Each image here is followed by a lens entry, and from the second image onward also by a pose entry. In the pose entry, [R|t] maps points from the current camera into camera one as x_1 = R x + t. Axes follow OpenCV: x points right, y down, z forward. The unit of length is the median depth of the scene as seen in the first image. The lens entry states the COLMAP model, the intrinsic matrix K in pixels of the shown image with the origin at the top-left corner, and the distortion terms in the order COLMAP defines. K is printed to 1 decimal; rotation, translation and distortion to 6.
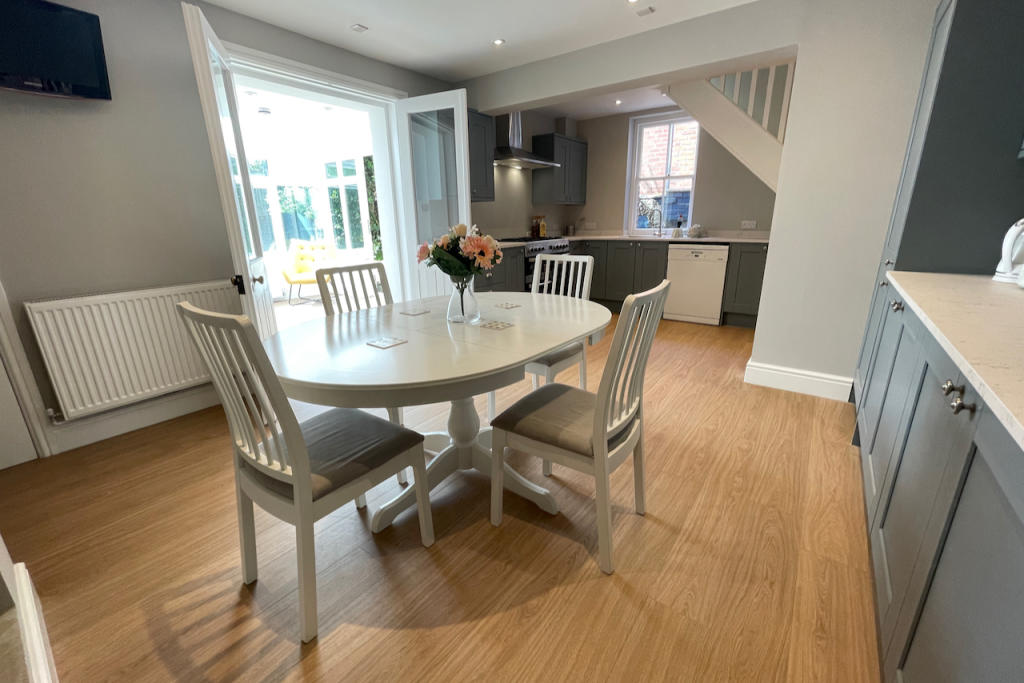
lens RADIAL K [[416.3, 0, 514.4], [0, 416.3, 339.5], [0, 0, 1]] dist [-0.001333, -0.000166]
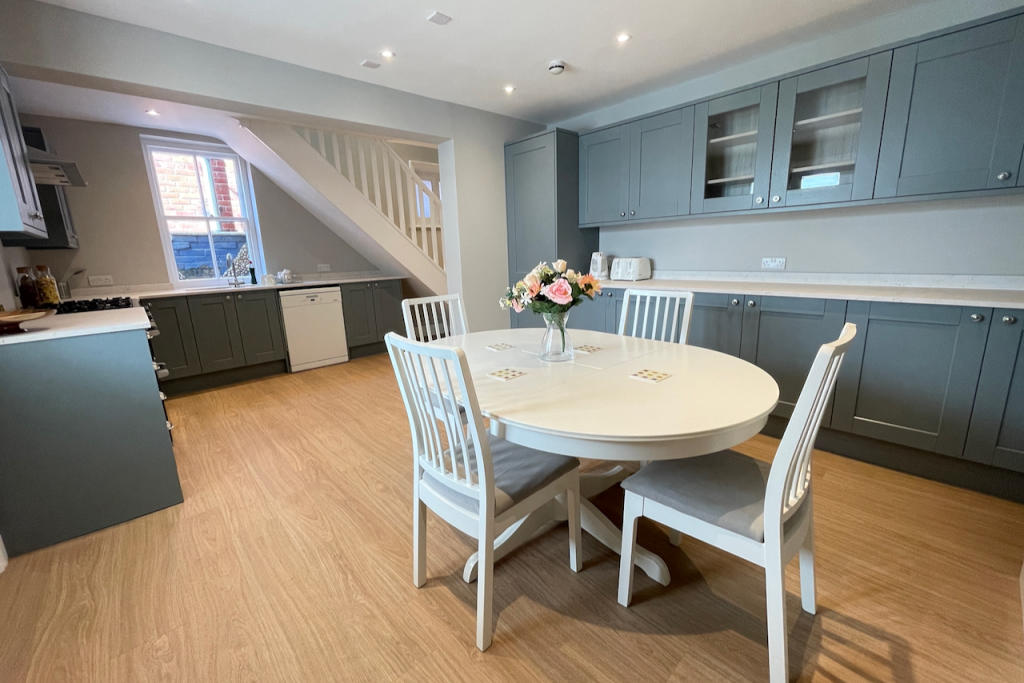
lens RADIAL K [[416.3, 0, 514.4], [0, 416.3, 339.5], [0, 0, 1]] dist [-0.001333, -0.000166]
pose [[0.191251, -0.199212, 0.961113, -0.386432], [0.304806, 0.942831, 0.134770, -0.090470], [-0.933014, 0.267178, 0.241039, 0.312257]]
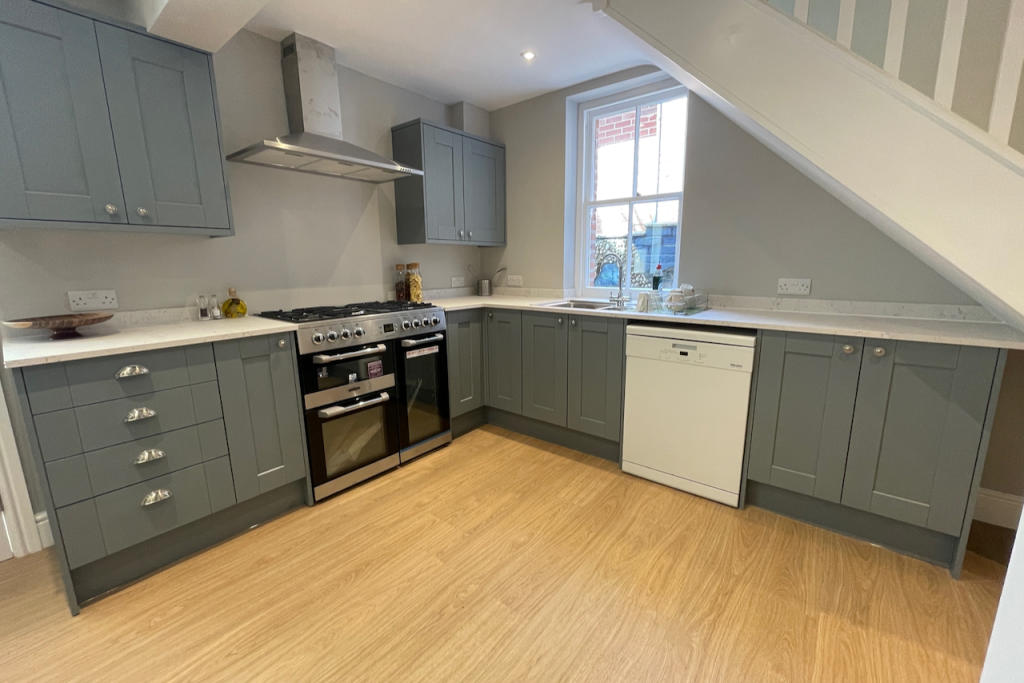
lens RADIAL K [[416.3, 0, 514.4], [0, 416.3, 339.5], [0, 0, 1]] dist [-0.001333, -0.000166]
pose [[0.999092, 0.015017, -0.039874, 0.240604], [-0.018847, 0.995057, -0.097500, -0.151020], [0.038213, 0.098163, 0.994436, 0.477847]]
